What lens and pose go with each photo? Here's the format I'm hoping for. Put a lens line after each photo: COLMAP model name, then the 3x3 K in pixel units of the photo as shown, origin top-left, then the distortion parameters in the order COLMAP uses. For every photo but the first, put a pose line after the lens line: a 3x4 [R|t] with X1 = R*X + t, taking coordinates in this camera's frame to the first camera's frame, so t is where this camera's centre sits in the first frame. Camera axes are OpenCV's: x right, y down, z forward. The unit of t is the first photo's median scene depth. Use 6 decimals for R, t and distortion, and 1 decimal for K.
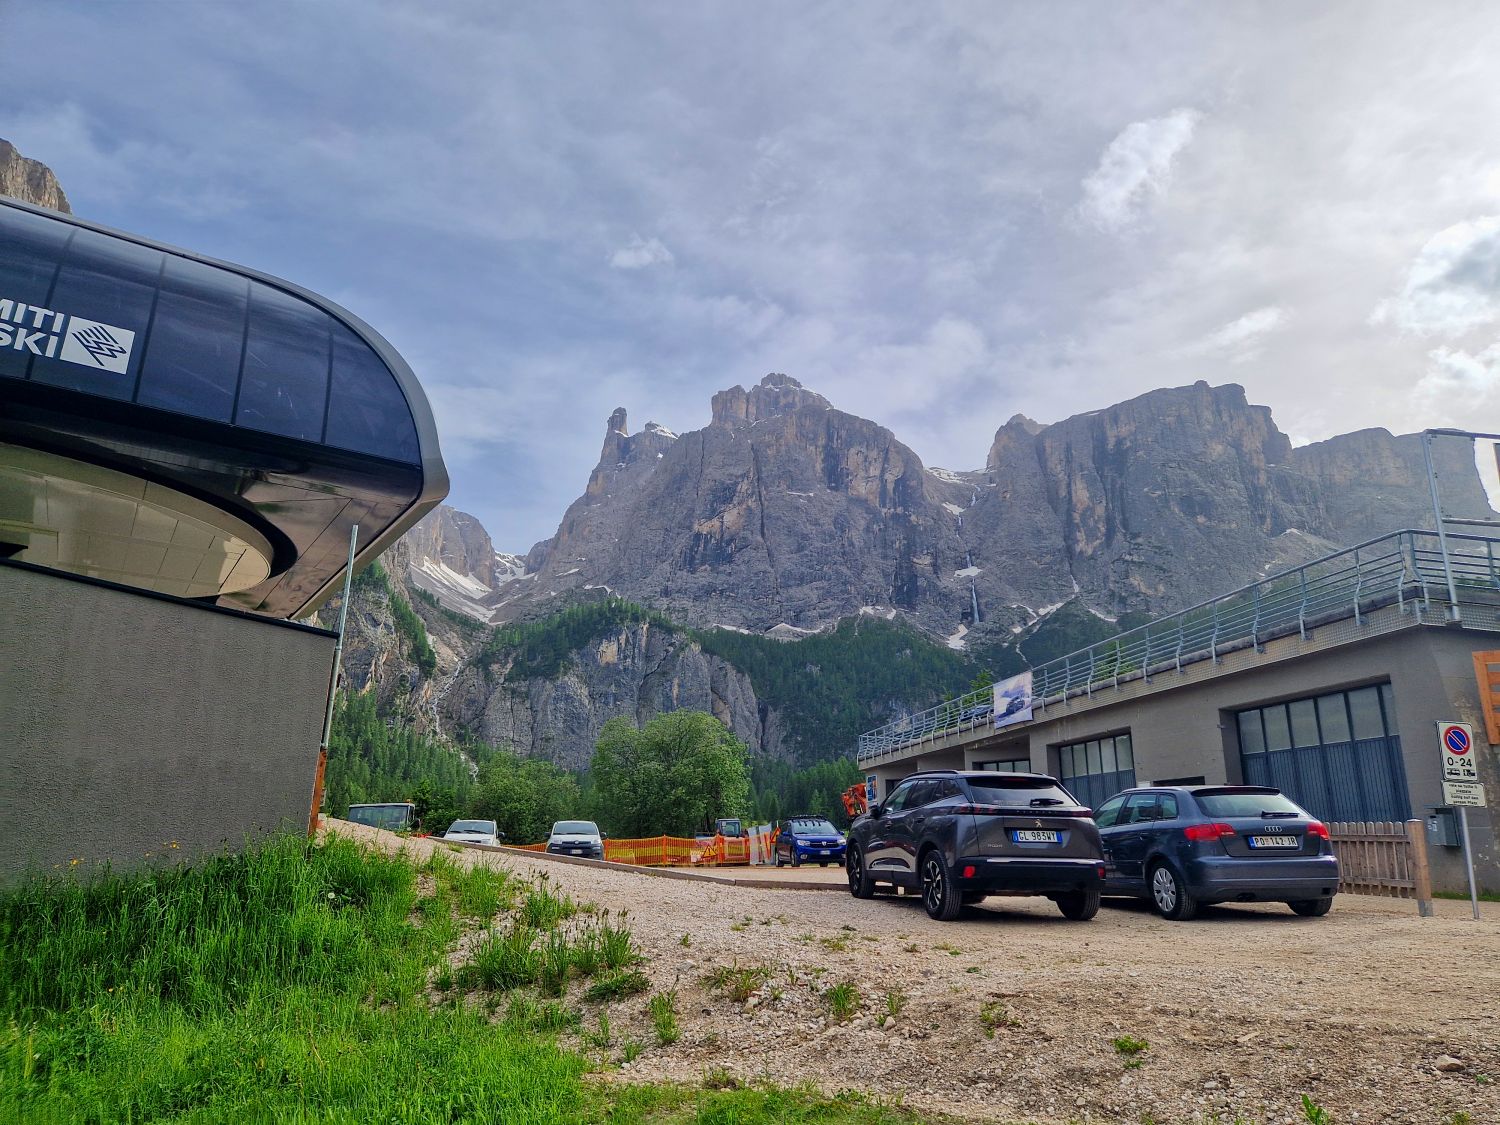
lens RADIAL K [[1013.7, 0, 736.7], [0, 1013.7, 559.7], [0, 0, 1]] dist [0.064331, -0.053290]
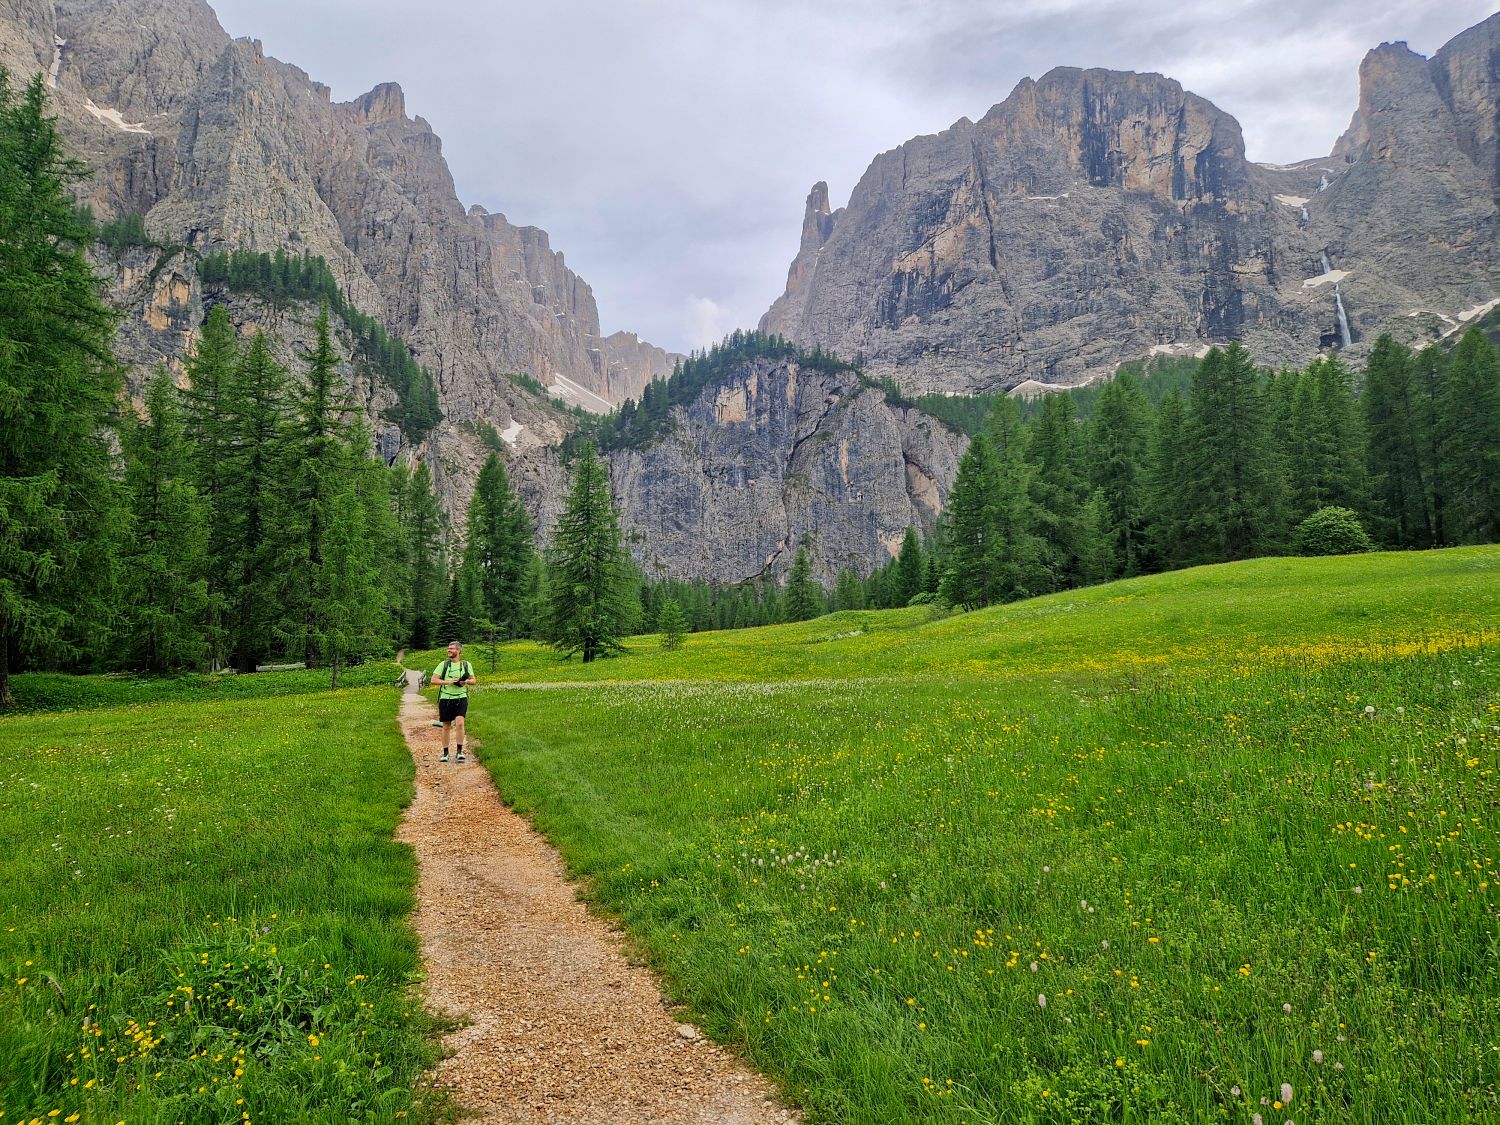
lens RADIAL K [[1013.7, 0, 760.5], [0, 1013.7, 551.2], [0, 0, 1]] dist [0.064331, -0.053290]
pose [[0.965815, -0.072541, -0.248877, 0.031180], [0.099968, 0.990015, 0.099382, 0.085408], [0.239183, -0.120865, 0.963423, 0.268736]]
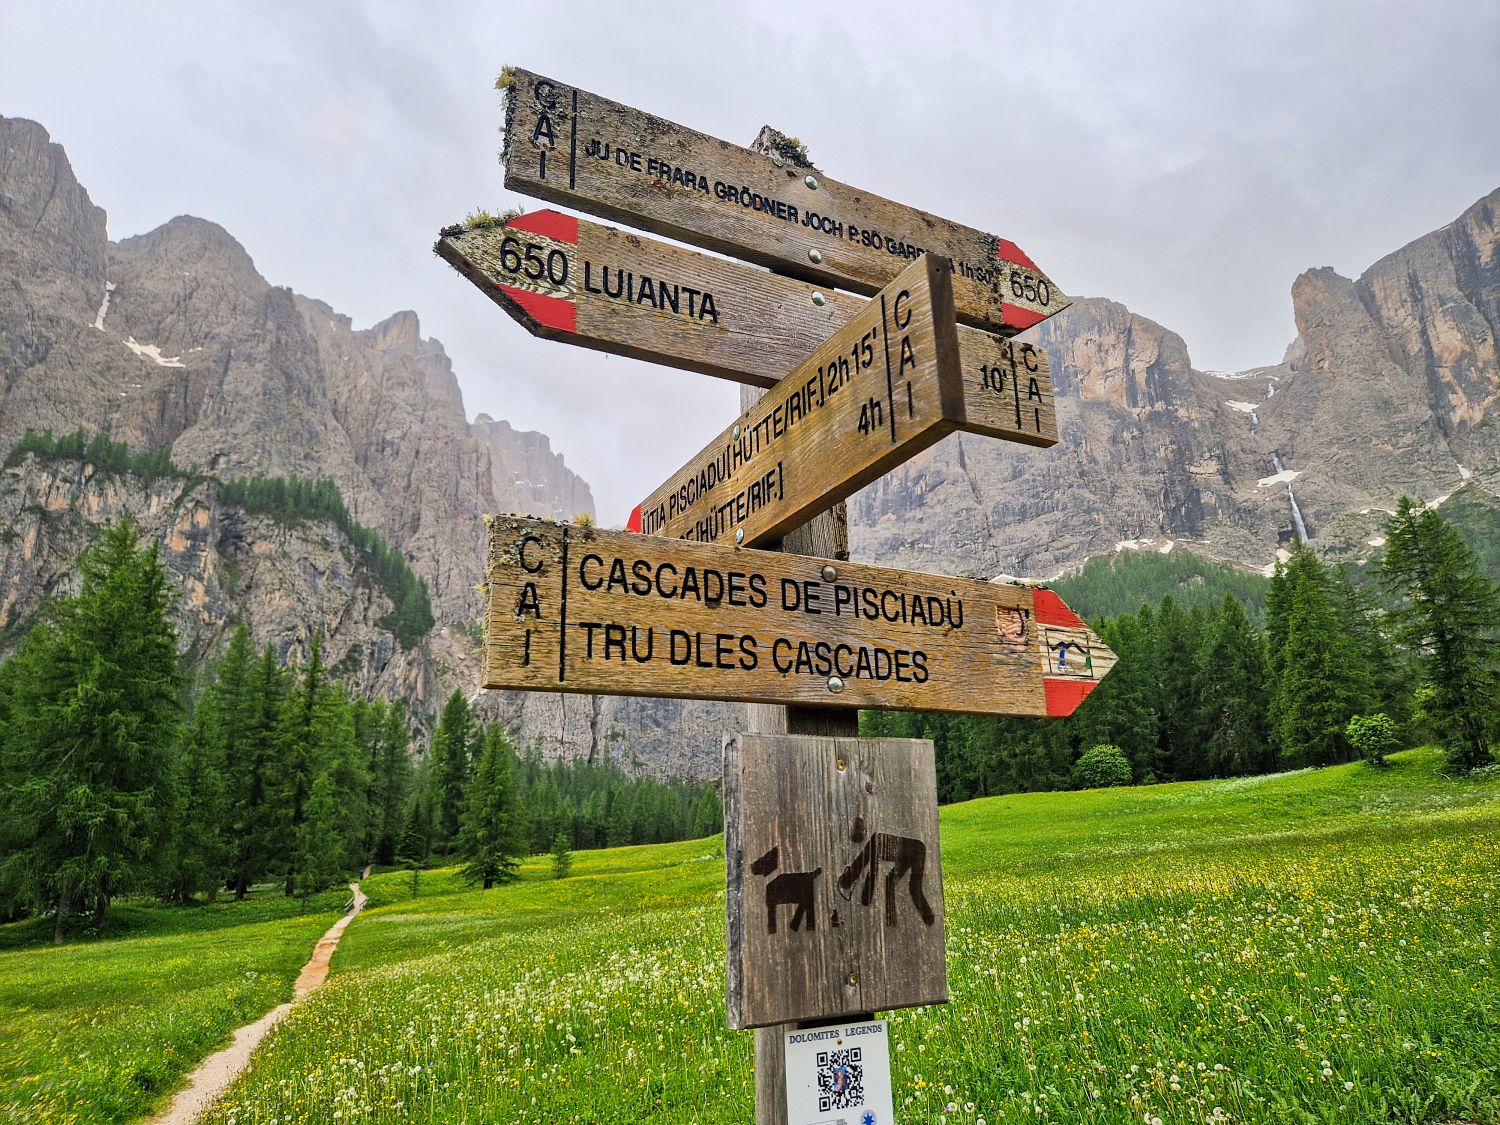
lens RADIAL K [[1013.7, 0, 746.8], [0, 1013.7, 548.6], [0, 0, 1]] dist [0.064331, -0.053290]
pose [[0.962391, -0.127470, -0.239907, 0.044025], [0.109943, 0.990285, -0.085131, 0.080977], [0.248428, 0.055553, 0.967056, 0.253180]]
